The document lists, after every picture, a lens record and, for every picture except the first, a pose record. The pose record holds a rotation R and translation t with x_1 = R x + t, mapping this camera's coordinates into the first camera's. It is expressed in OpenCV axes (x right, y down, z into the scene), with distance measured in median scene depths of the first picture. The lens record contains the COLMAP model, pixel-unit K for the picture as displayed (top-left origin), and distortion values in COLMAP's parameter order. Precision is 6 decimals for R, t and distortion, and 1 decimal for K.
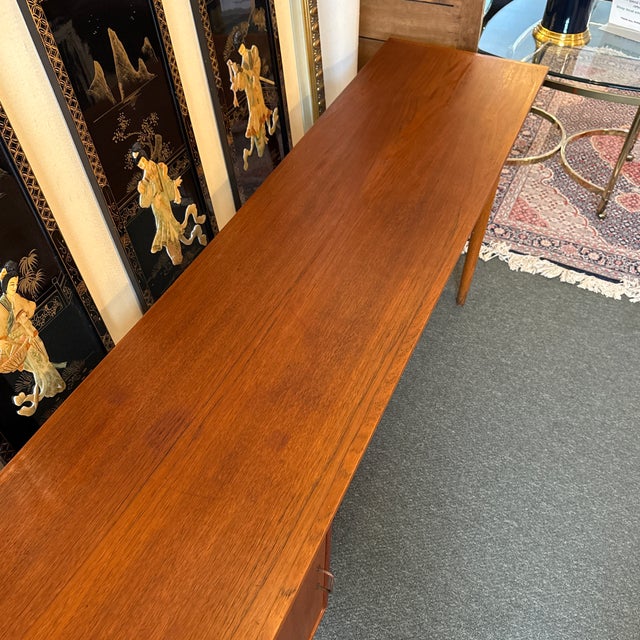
lens RADIAL K [[621.0, 0, 318.3], [0, 621.0, 342.8], [0, 0, 1]] dist [0.129340, -0.264935]
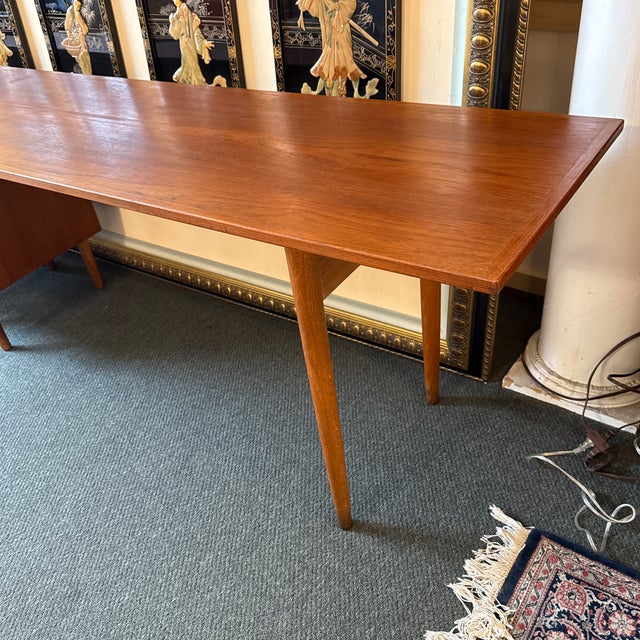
lens RADIAL K [[636.9, 0, 318.5], [0, 636.9, 339.2], [0, 0, 1]] dist [0.004423, -0.019094]
pose [[-0.163102, 0.630861, -0.758559, 0.782712], [-0.651982, 0.508133, 0.562779, -0.641559], [0.740485, 0.586357, 0.328432, 0.935186]]
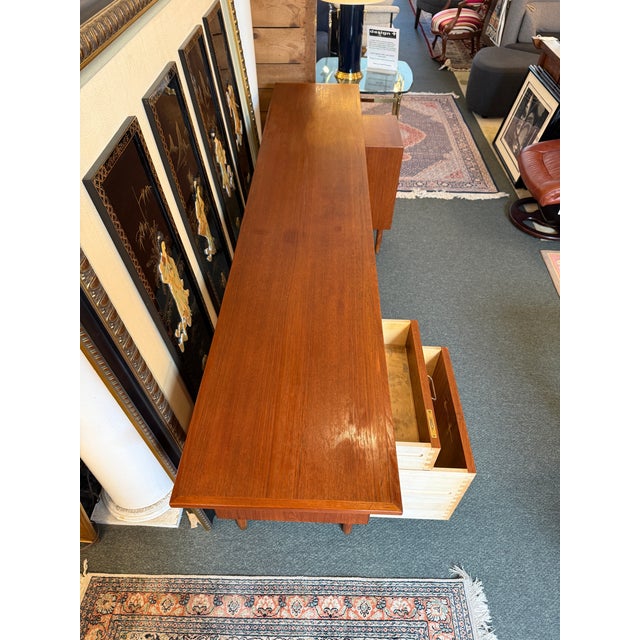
lens RADIAL K [[456.2, 0, 318.1], [0, 456.2, 322.2], [0, 0, 1]] dist [0.008021, -0.007952]
pose [[0.915854, -0.278696, 0.289031, -0.447617], [0.290534, 0.956862, 0.002032, 0.291391], [-0.277130, 0.082112, 0.957317, -0.354775]]
